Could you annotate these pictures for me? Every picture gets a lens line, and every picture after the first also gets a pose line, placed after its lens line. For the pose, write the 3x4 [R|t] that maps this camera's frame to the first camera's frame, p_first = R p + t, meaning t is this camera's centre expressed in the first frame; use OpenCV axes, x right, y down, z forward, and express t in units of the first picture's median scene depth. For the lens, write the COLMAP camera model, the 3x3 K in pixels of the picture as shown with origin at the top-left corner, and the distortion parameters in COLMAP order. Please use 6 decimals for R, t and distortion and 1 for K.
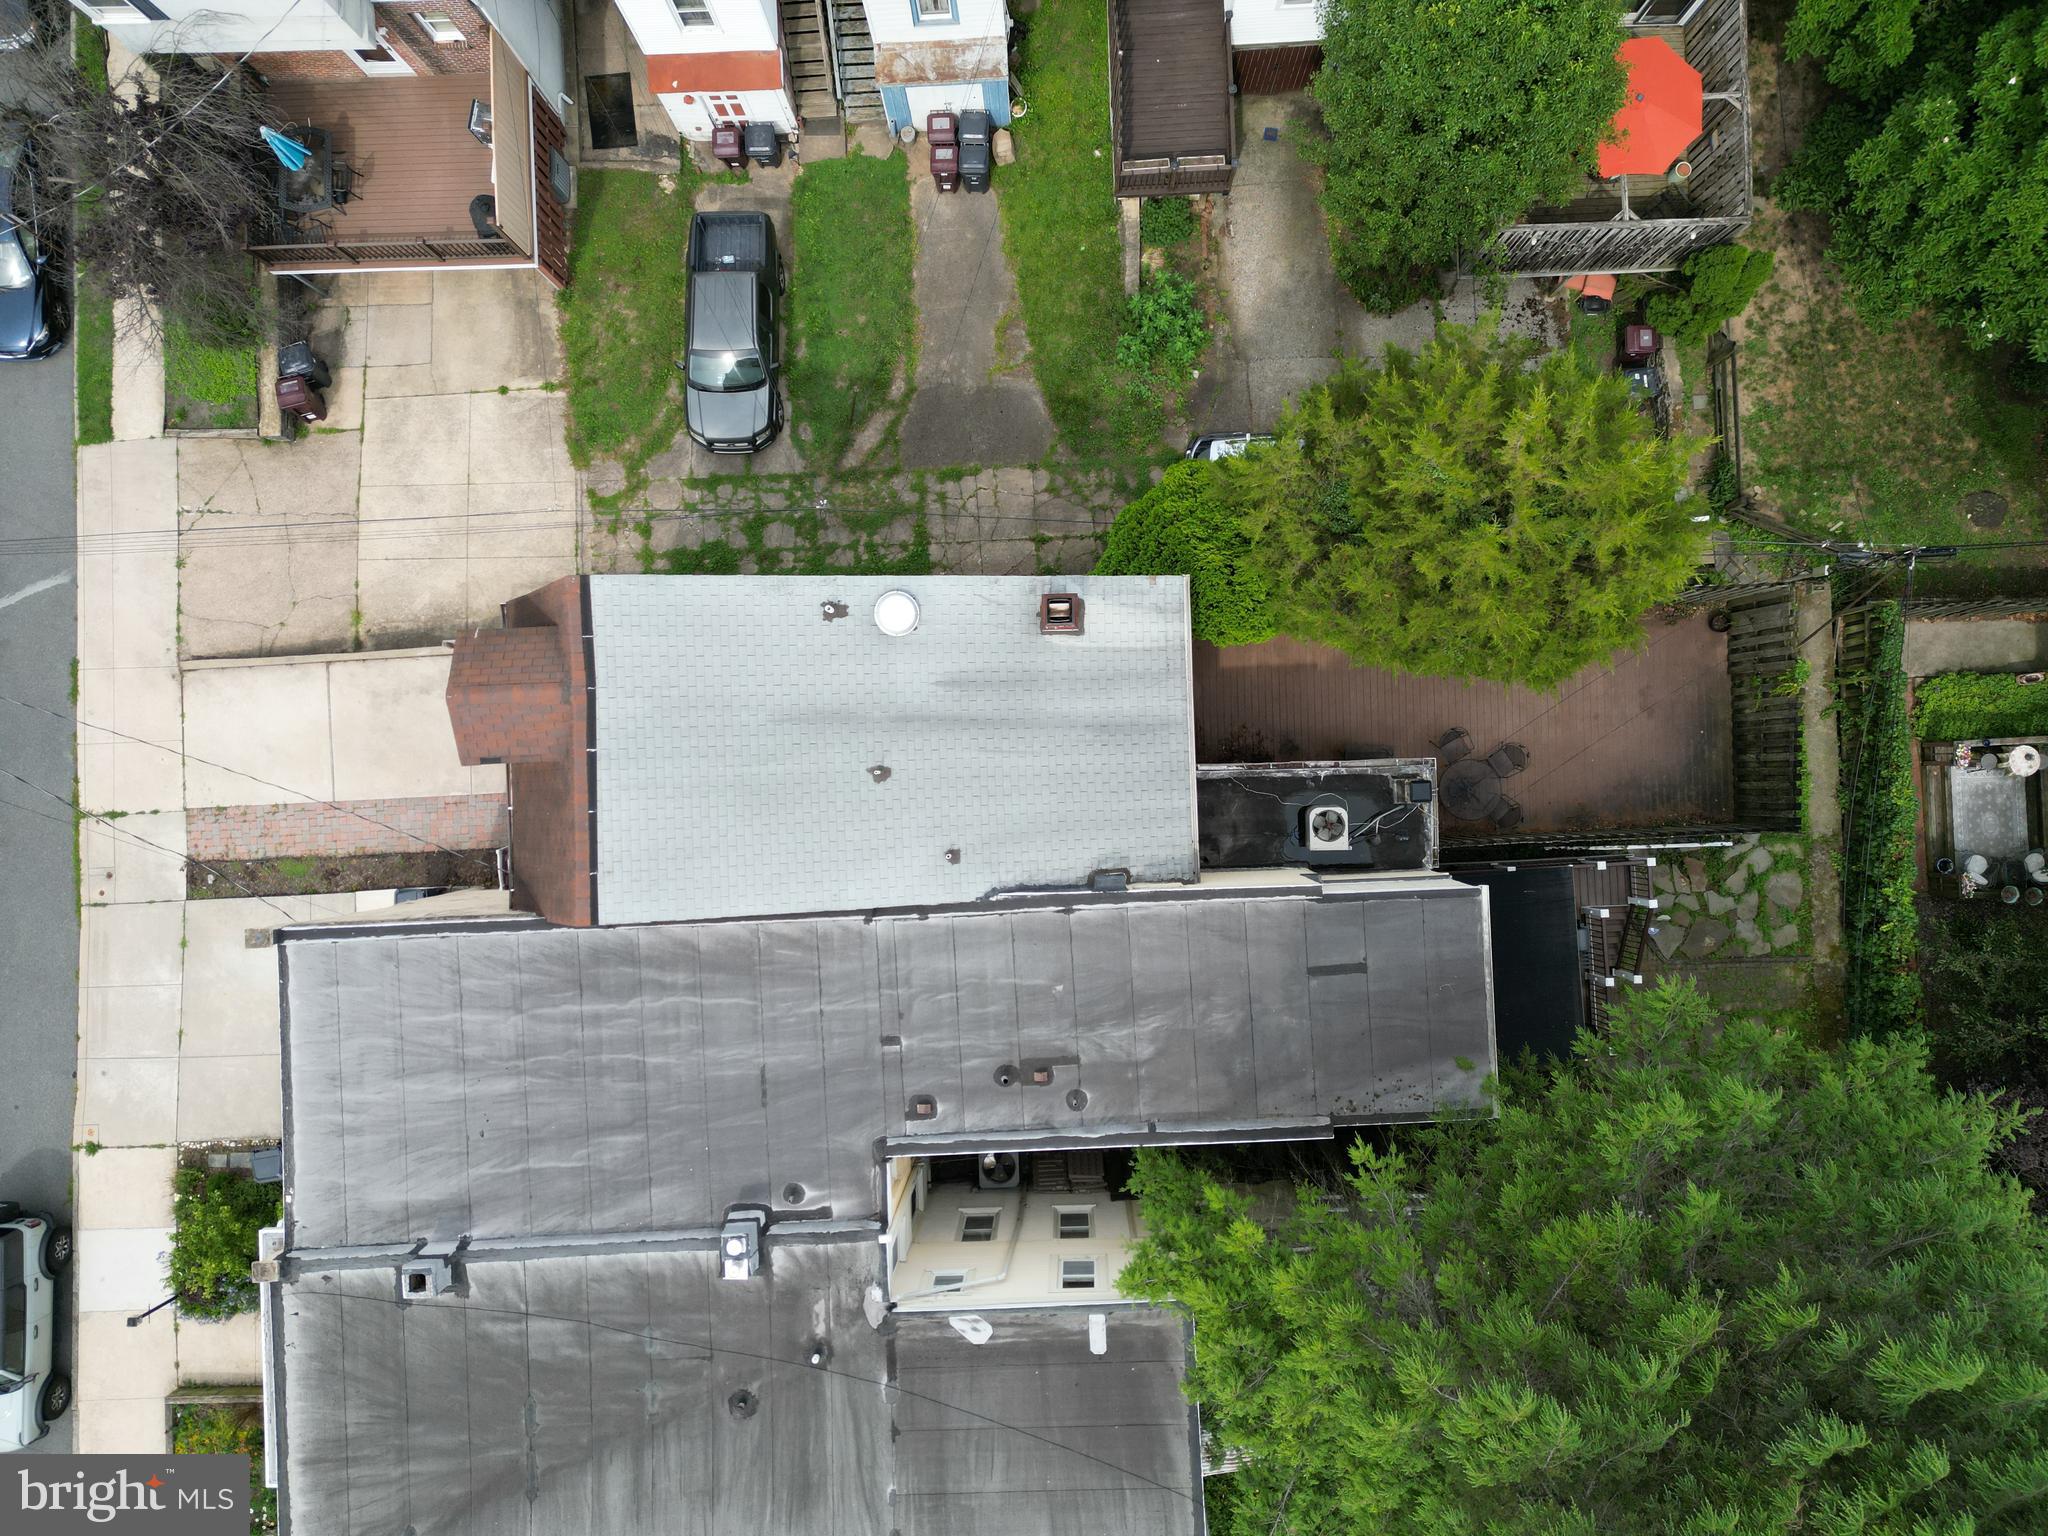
lens RADIAL K [[1433.0, 0, 1025.0], [0, 1433.0, 763.5], [0, 0, 1]] dist [0.053042, -0.063599]
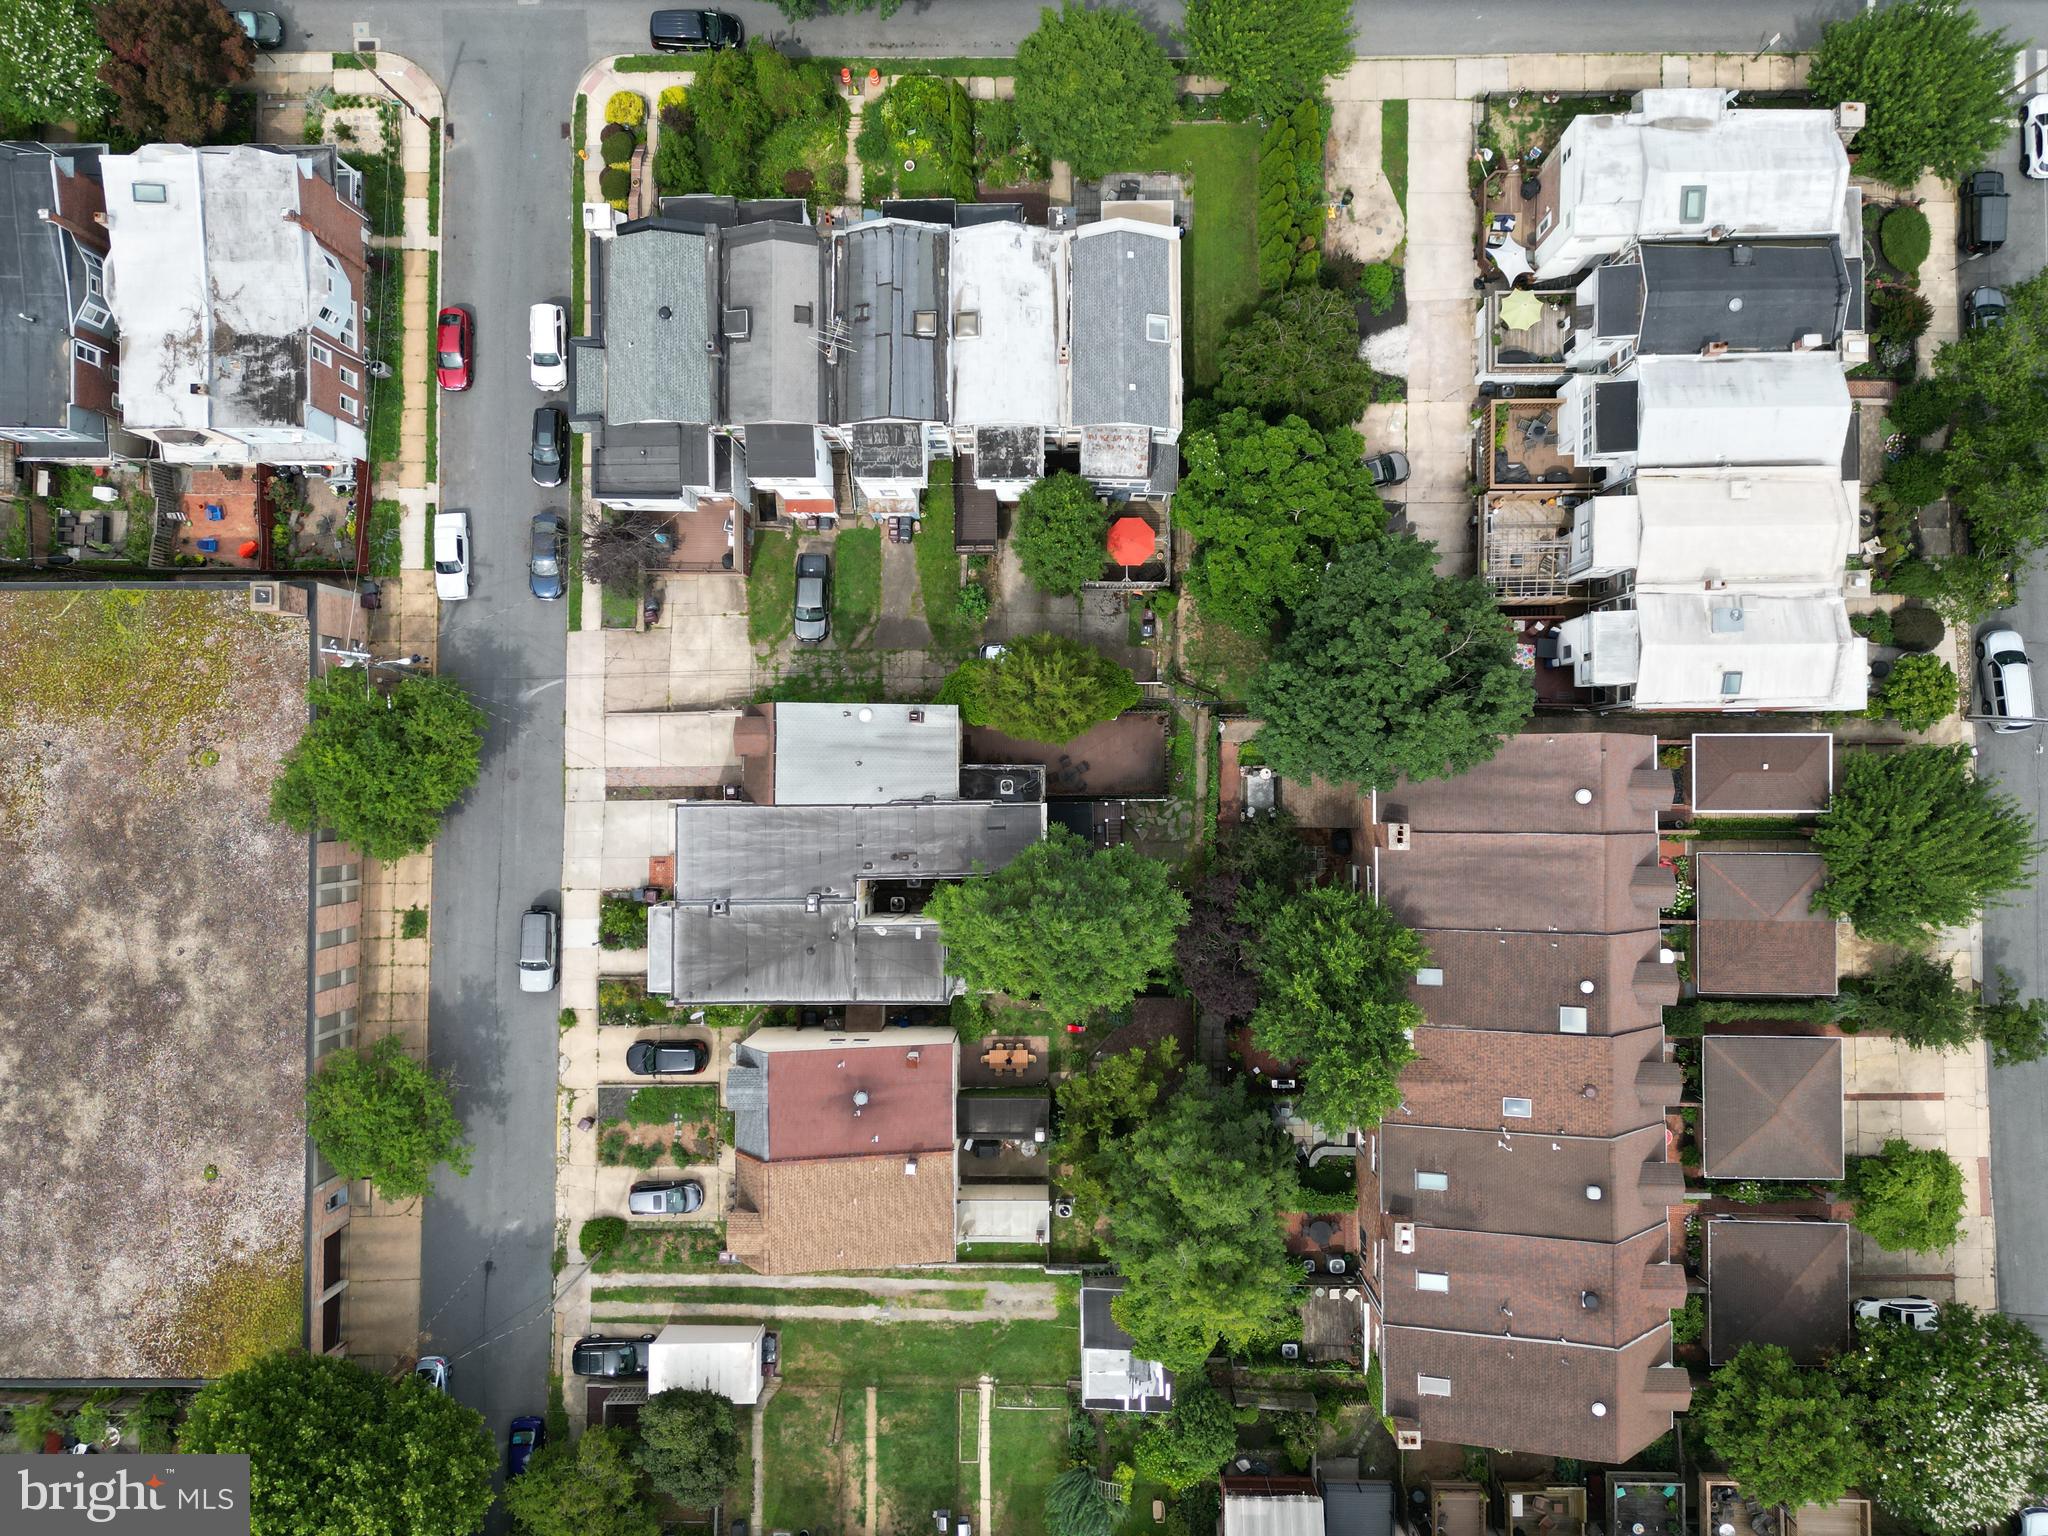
lens RADIAL K [[1433.9, 0, 1032.8], [0, 1433.9, 757.7], [0, 0, 1]] dist [0.059286, -0.070053]
pose [[0.999324, 0.036196, 0.006463, 0.213790], [-0.036170, 0.999337, -0.004137, -0.005151], [-0.006608, 0.003901, 0.999971, -1.780447]]
